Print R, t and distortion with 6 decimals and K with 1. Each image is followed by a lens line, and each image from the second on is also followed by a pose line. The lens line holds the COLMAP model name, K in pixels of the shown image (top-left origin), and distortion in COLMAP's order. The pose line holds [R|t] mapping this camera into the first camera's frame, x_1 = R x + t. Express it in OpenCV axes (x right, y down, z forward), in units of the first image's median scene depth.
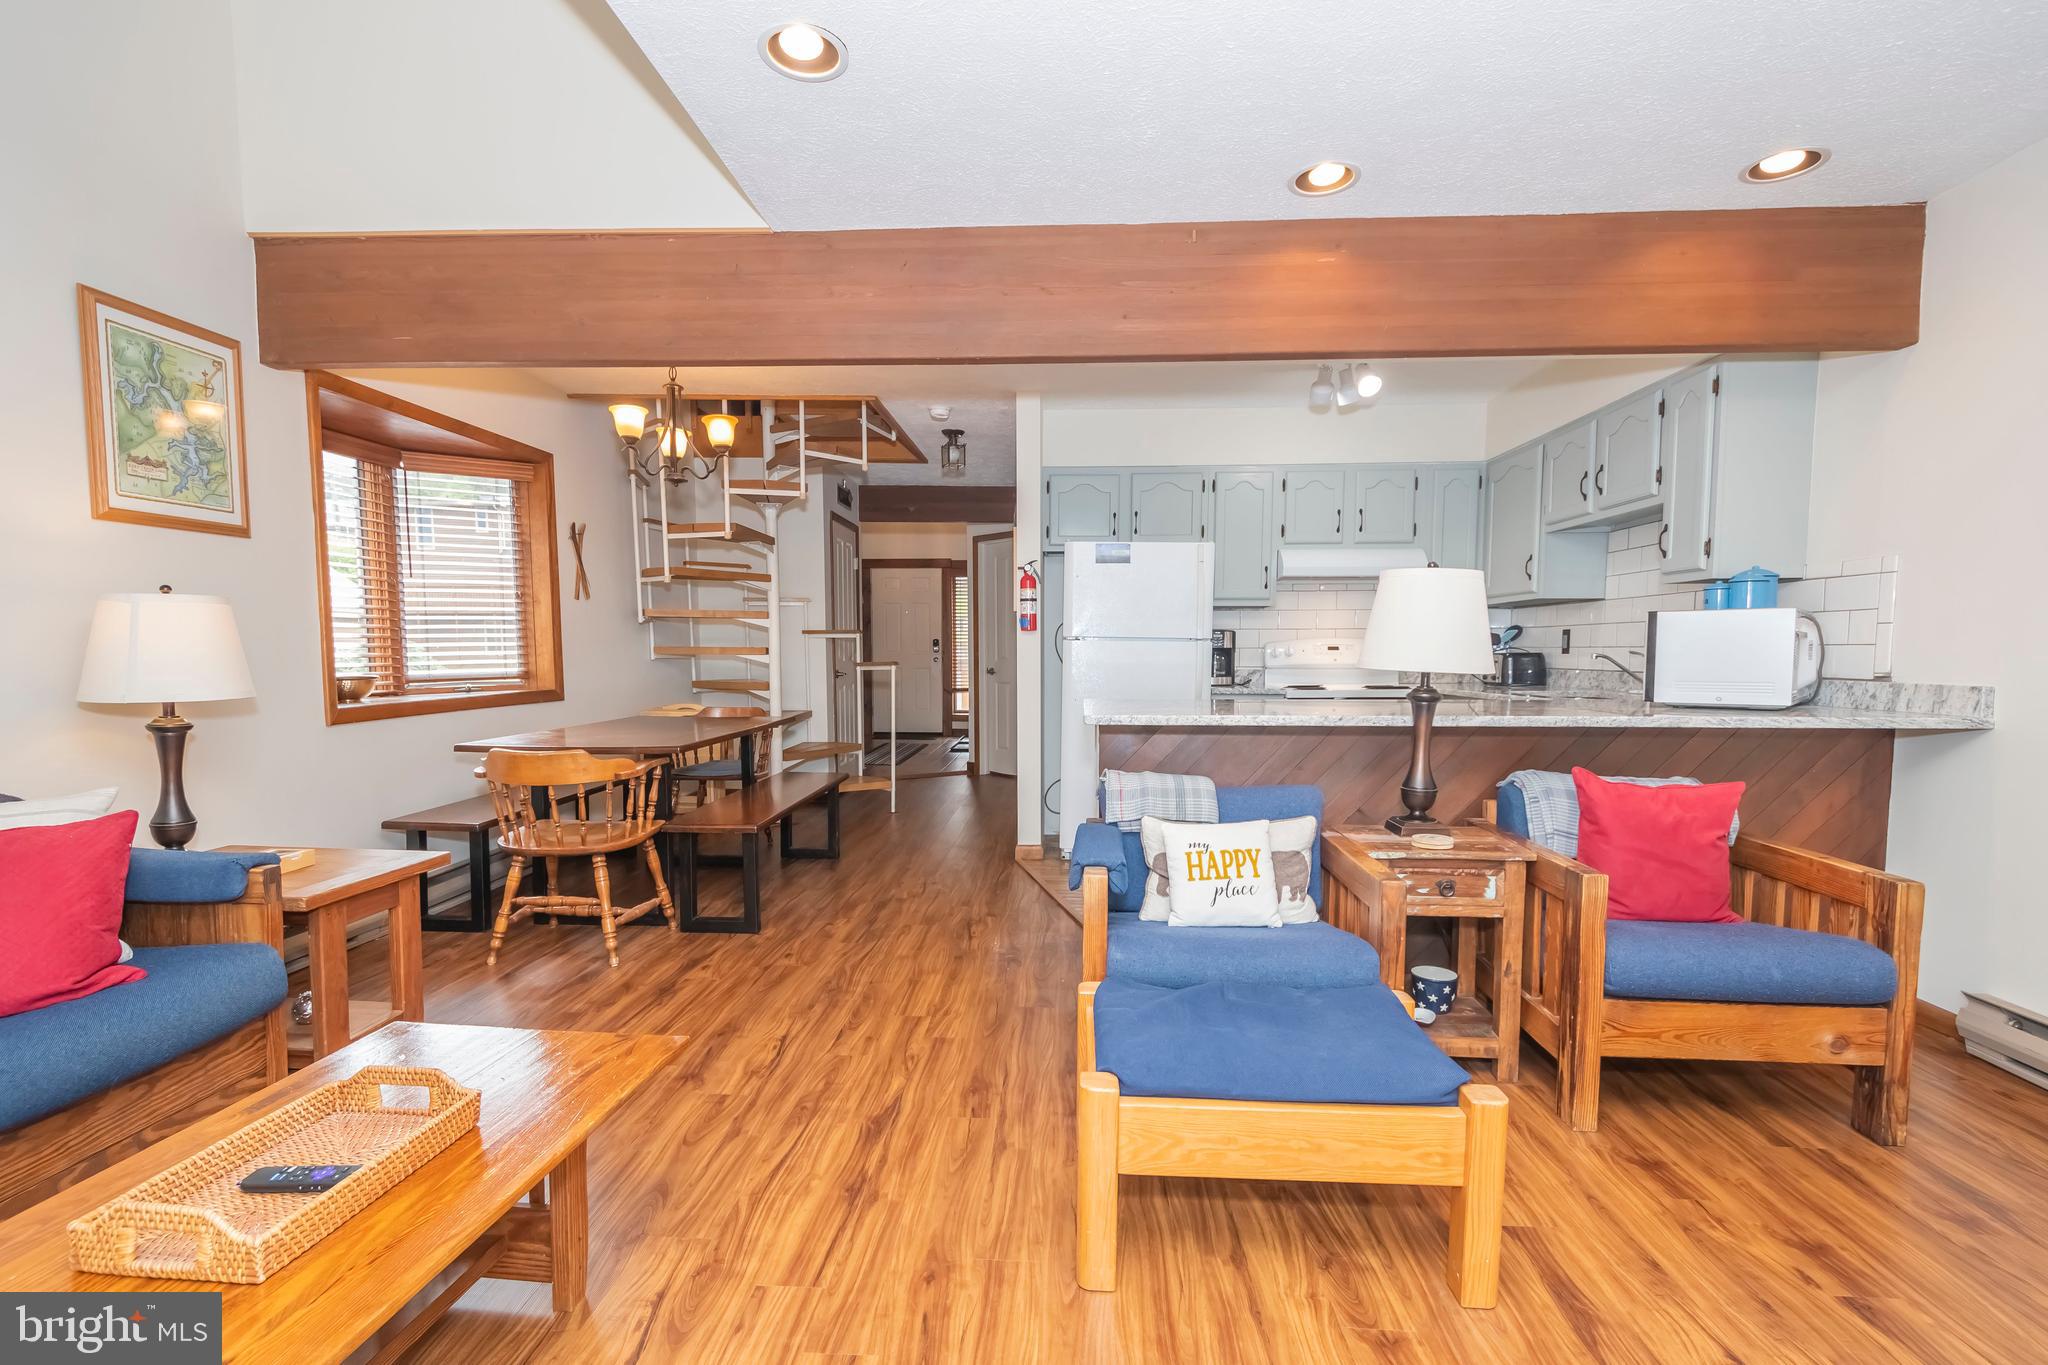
lens RADIAL K [[926.6, 0, 1034.7], [0, 926.6, 719.4], [0, 0, 1]] dist [-0.000306, -0.001282]
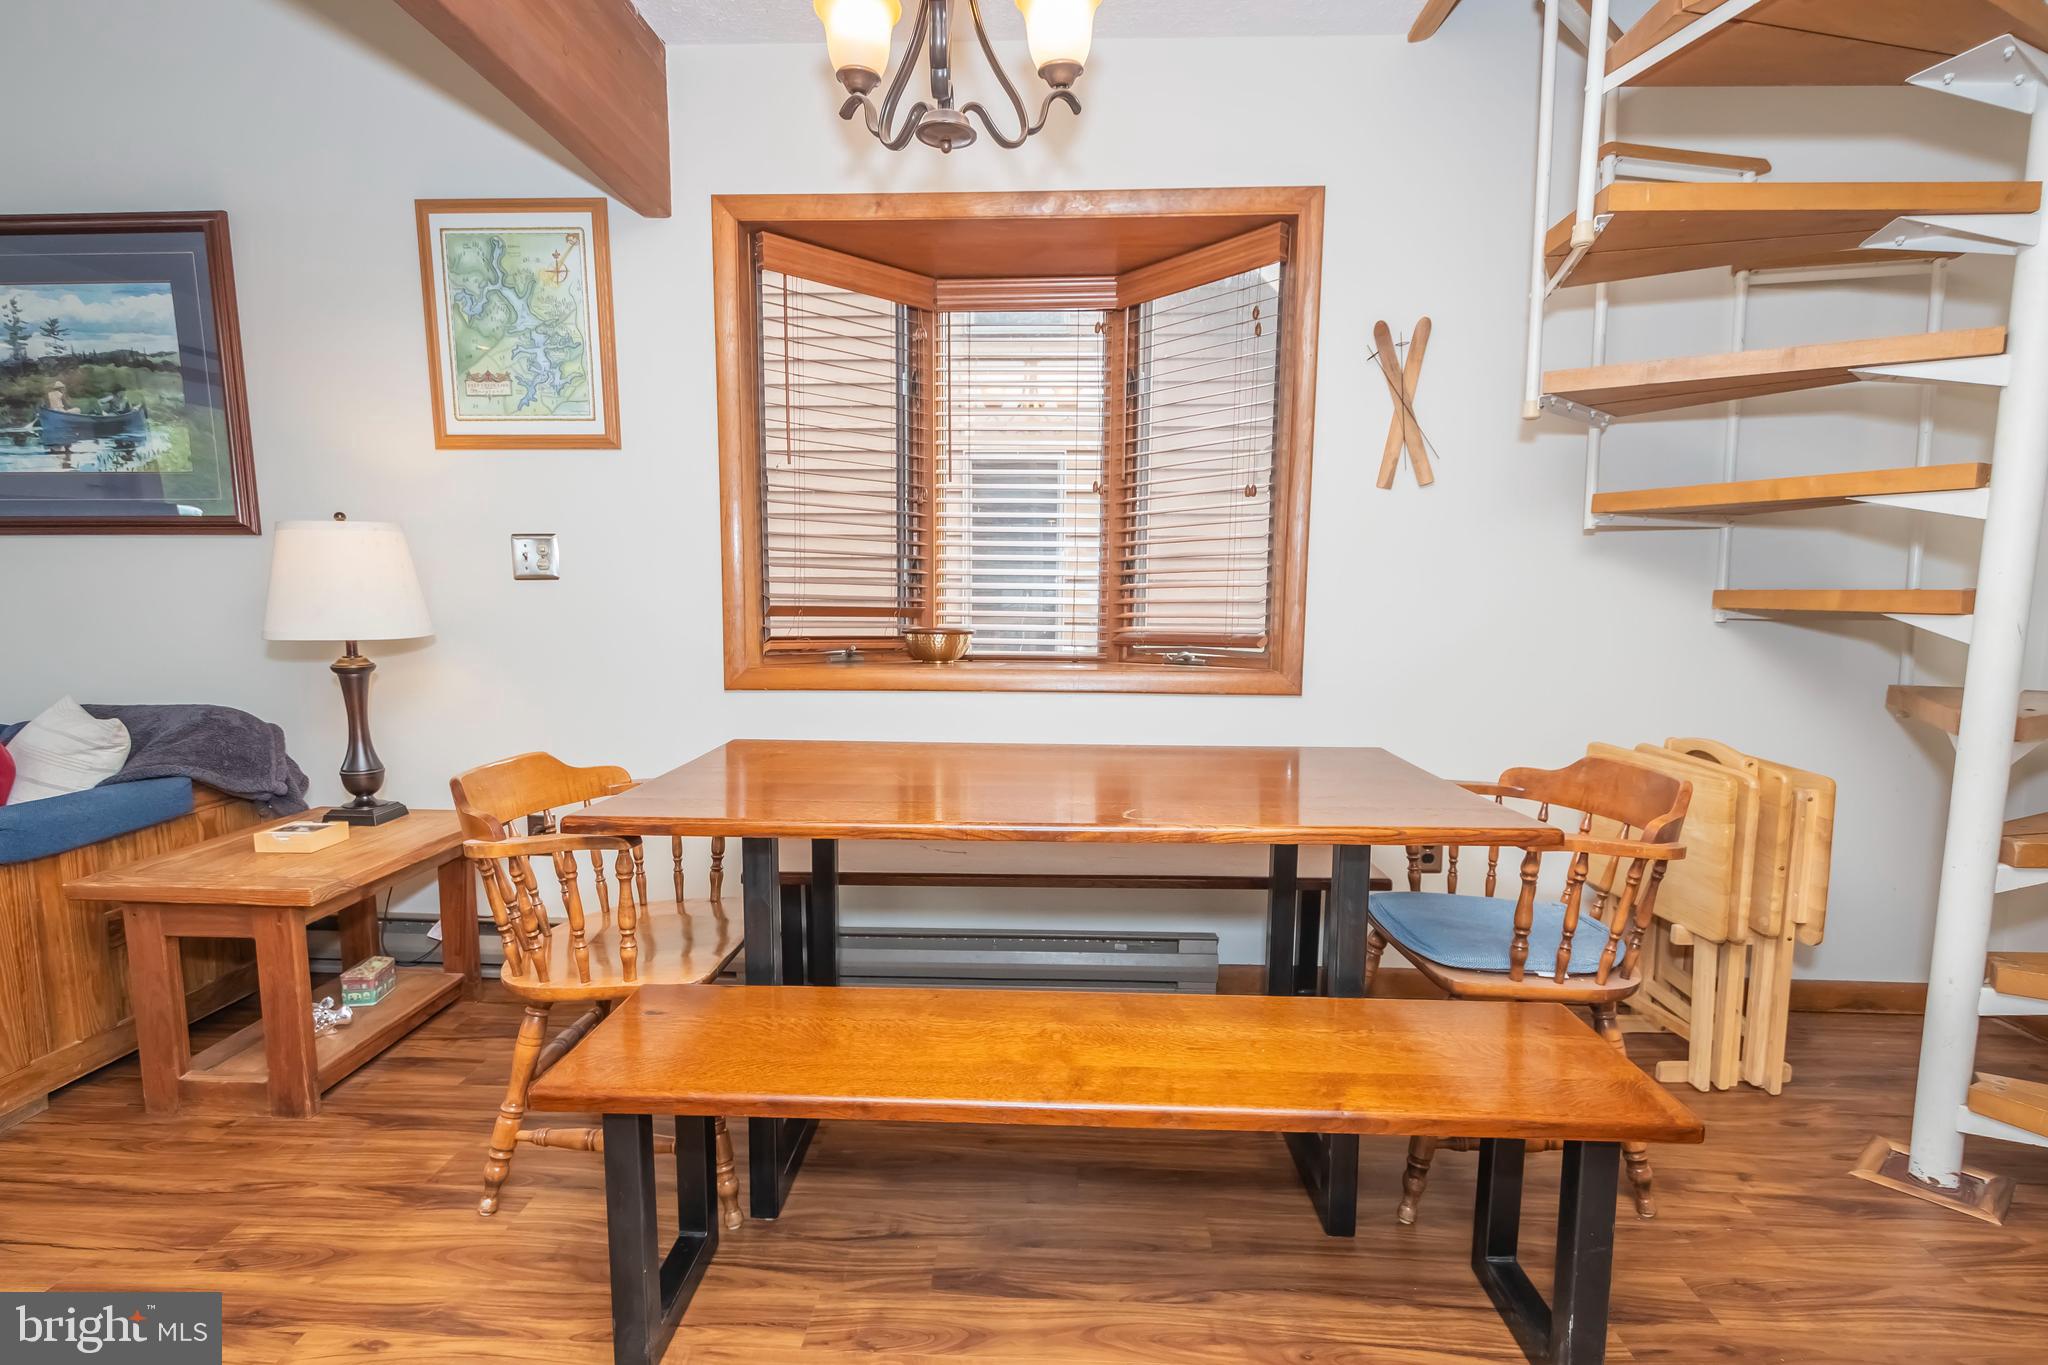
lens RADIAL K [[1014.8, 0, 1016.9], [0, 1014.8, 732.1], [0, 0, 1]] dist [-0.000747, -0.001295]
pose [[-0.000800, 0.130074, -0.991504, 0.068814], [-0.084449, 0.987954, 0.129676, -0.100254], [0.996428, 0.083835, 0.010195, 1.434474]]
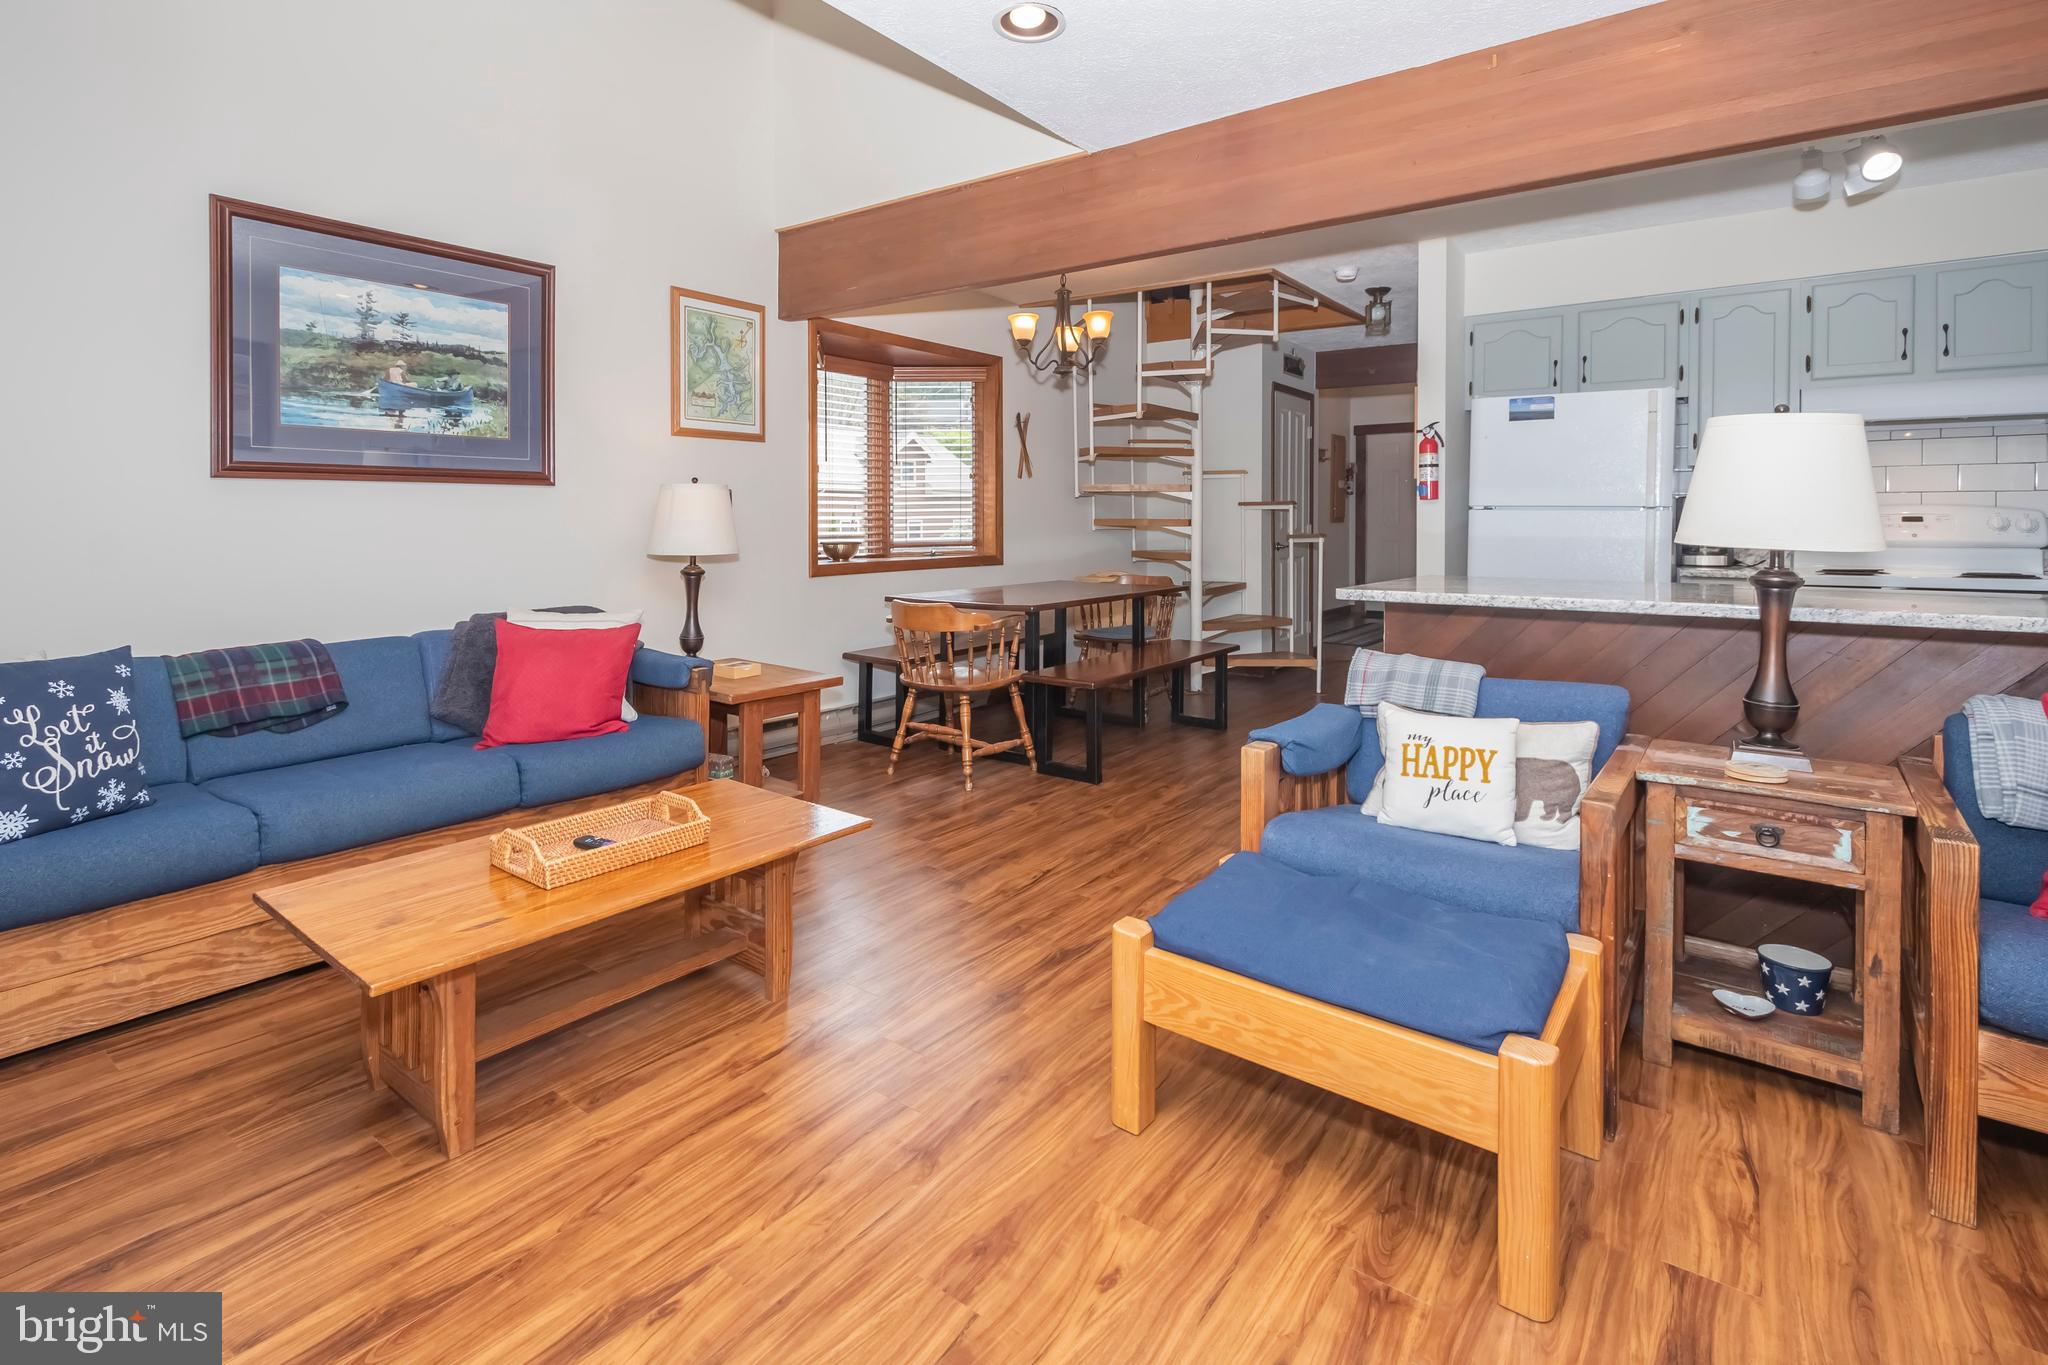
lens RADIAL K [[971.5, 0, 1016.2], [0, 971.5, 532.4], [0, 0, 1]] dist [-0.003121, -0.001450]
pose [[0.829870, 0.005879, -0.557925, 0.315542], [-0.041976, 0.997768, -0.051923, 0.002757], [0.556375, 0.066509, 0.828265, -0.005118]]
